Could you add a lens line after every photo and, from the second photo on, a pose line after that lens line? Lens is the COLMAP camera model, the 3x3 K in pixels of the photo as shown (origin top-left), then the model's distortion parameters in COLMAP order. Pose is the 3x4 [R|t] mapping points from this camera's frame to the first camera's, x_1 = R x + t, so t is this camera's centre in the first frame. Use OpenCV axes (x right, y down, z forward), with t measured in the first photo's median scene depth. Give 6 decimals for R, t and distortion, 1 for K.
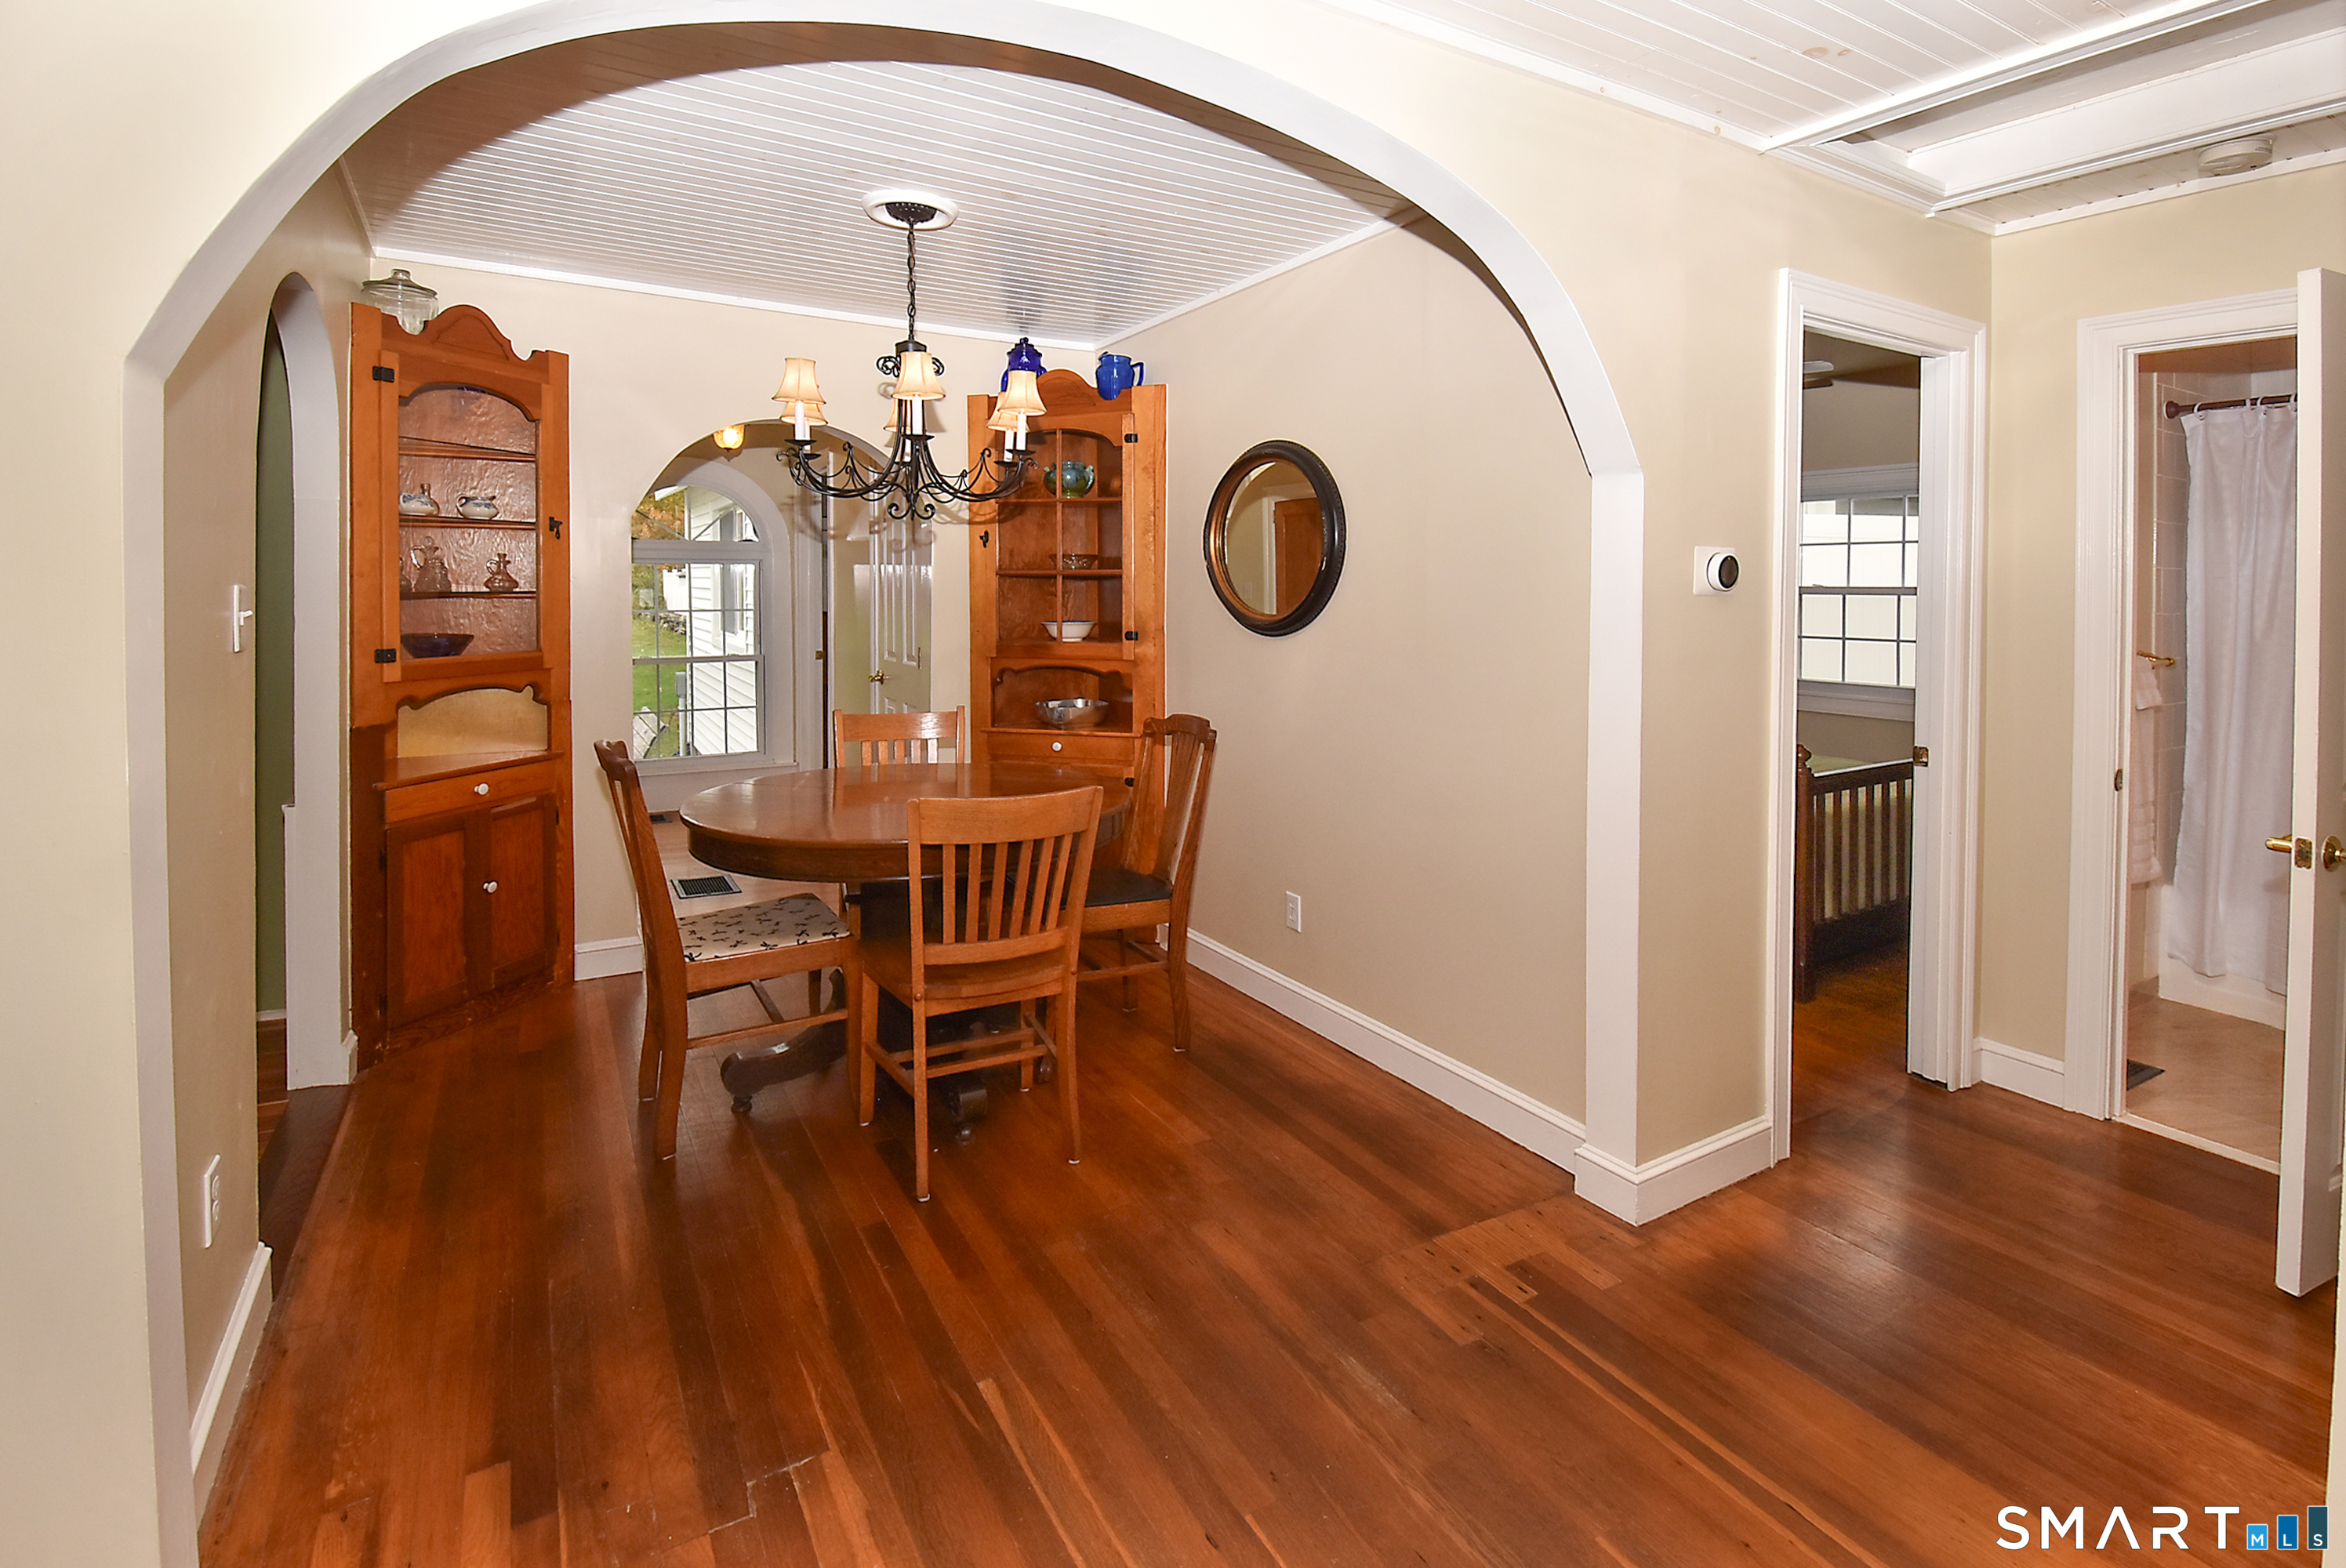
lens RADIAL K [[1143.0, 0, 1182.7], [0, 1143.0, 634.4], [0, 0, 1]] dist [-0.037955, 0.000194]
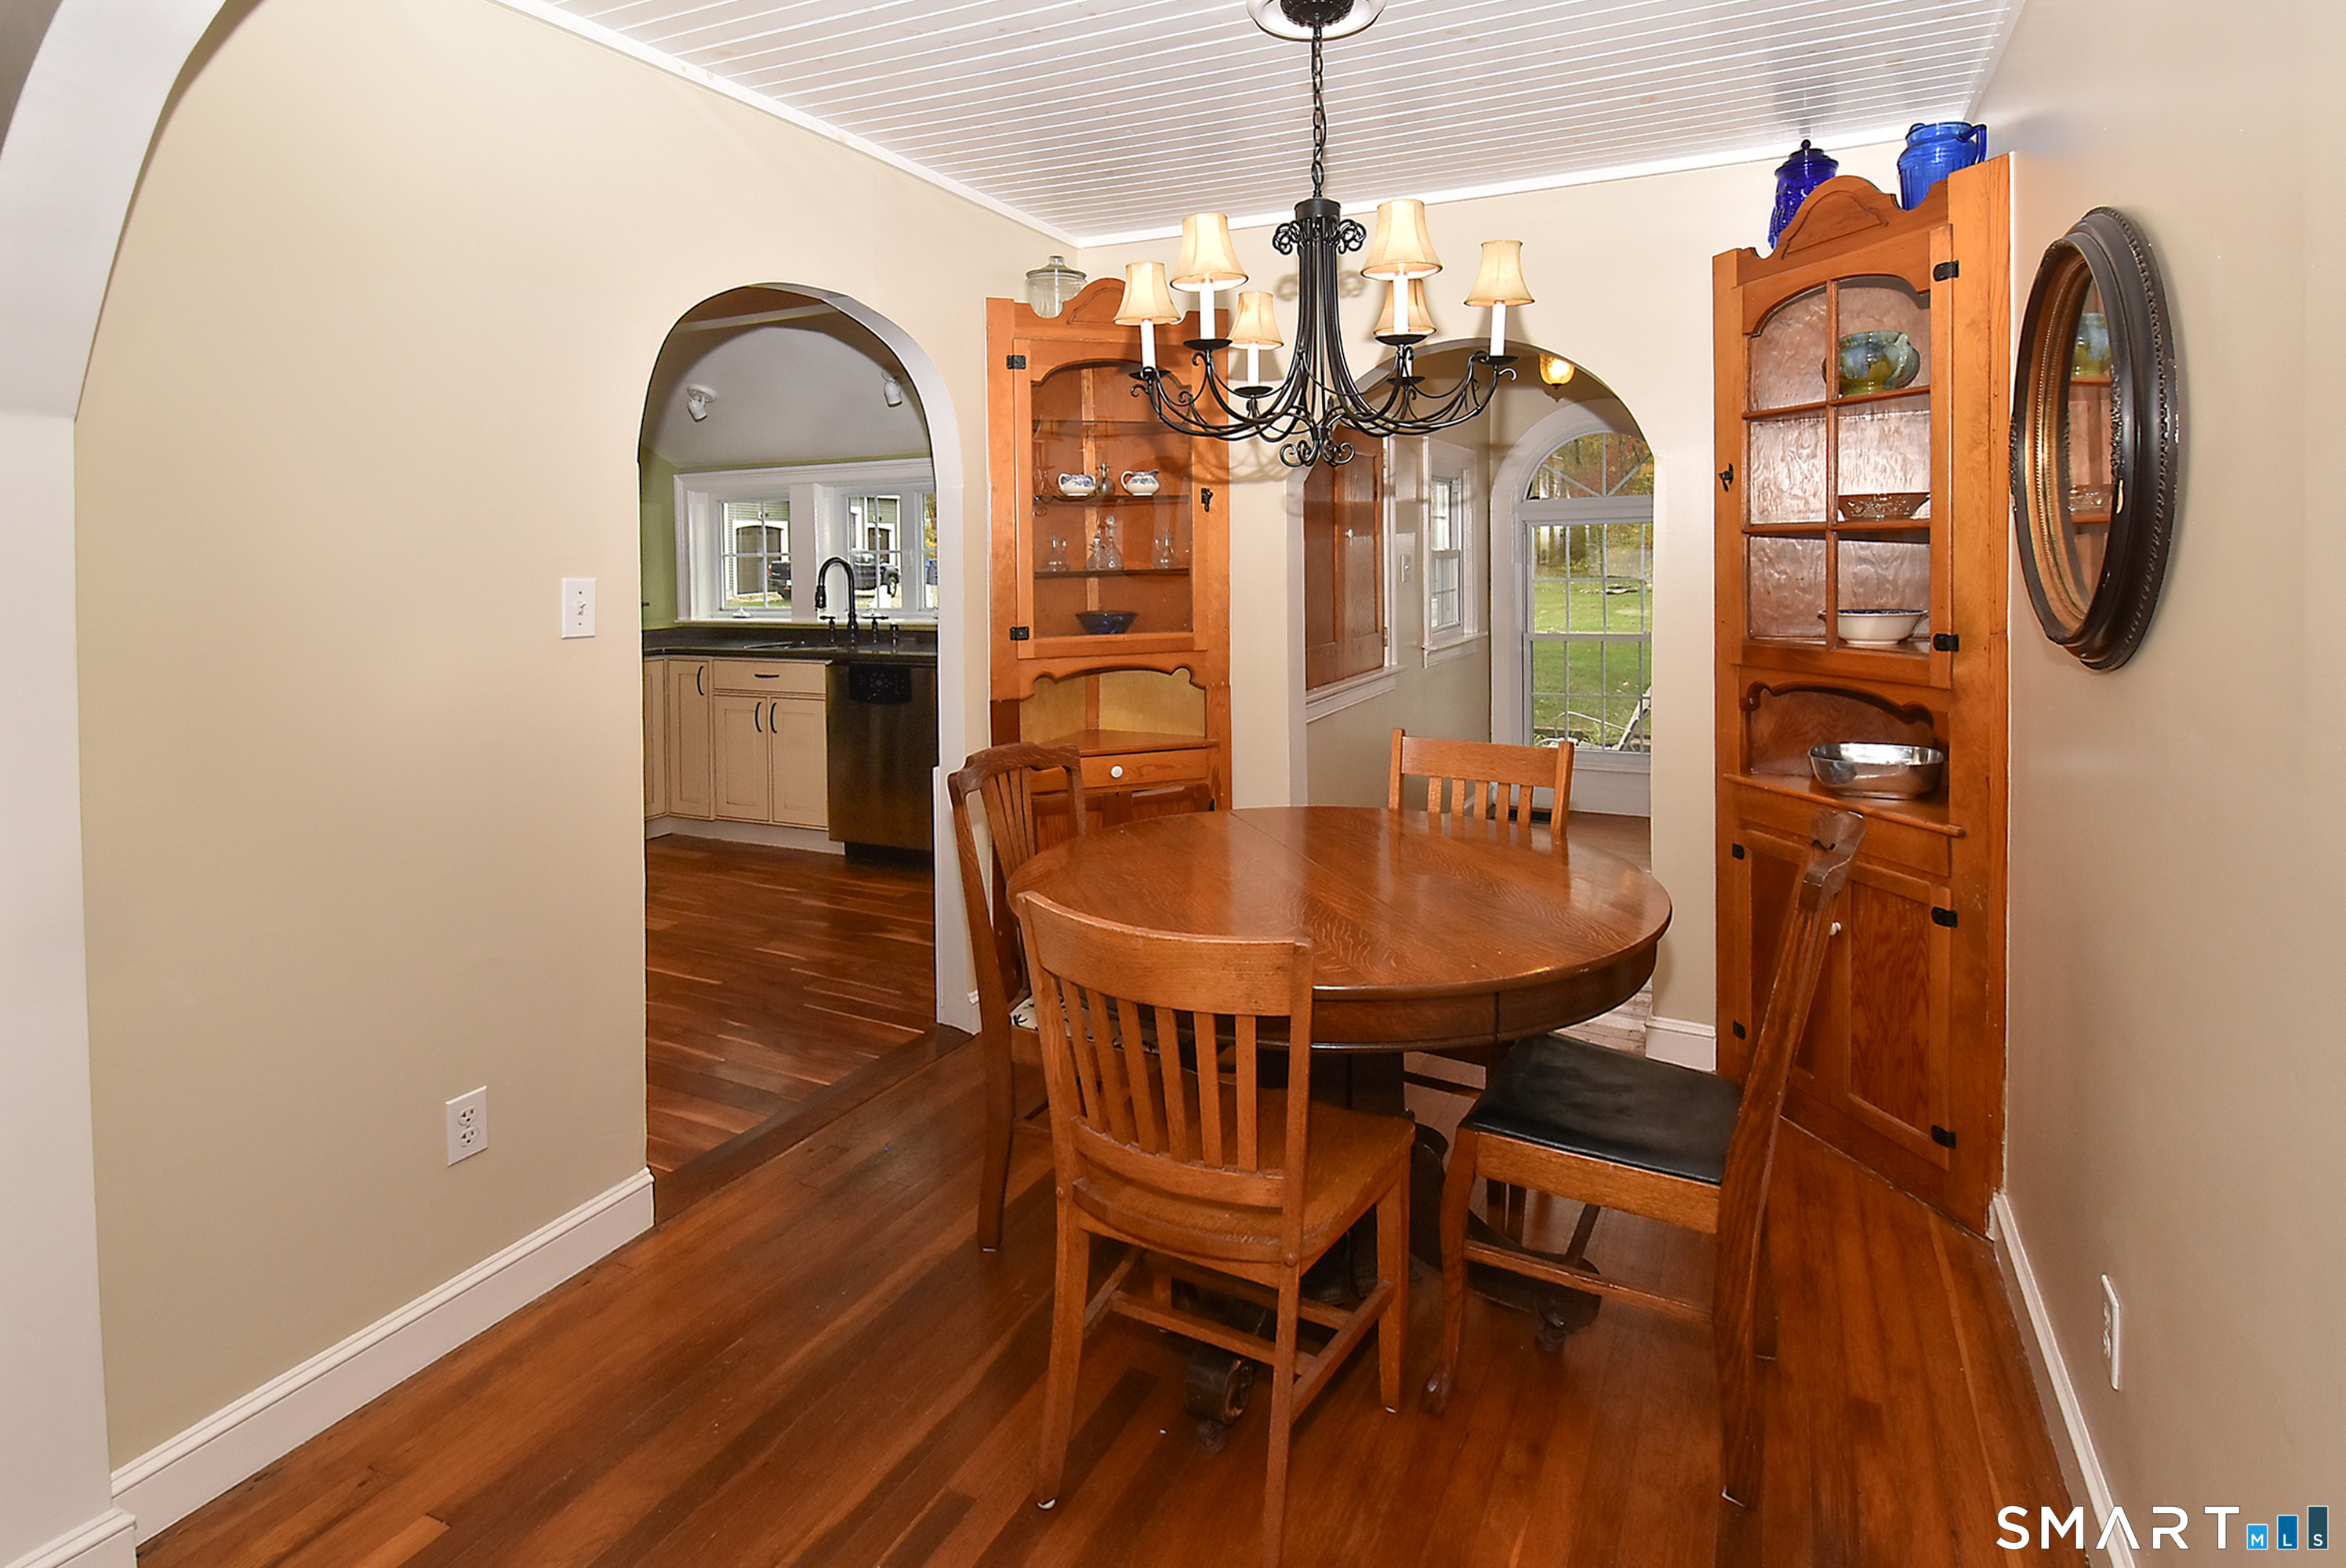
lens RADIAL K [[1190.8, 0, 1174.0], [0, 1190.8, 603.6], [0, 0, 1]] dist [0.002731, 0.000404]
pose [[0.546760, 0.020641, -0.837035, 0.275685], [-0.012578, 0.999786, 0.016438, -0.026856], [0.837195, 0.001541, 0.546903, 0.485058]]
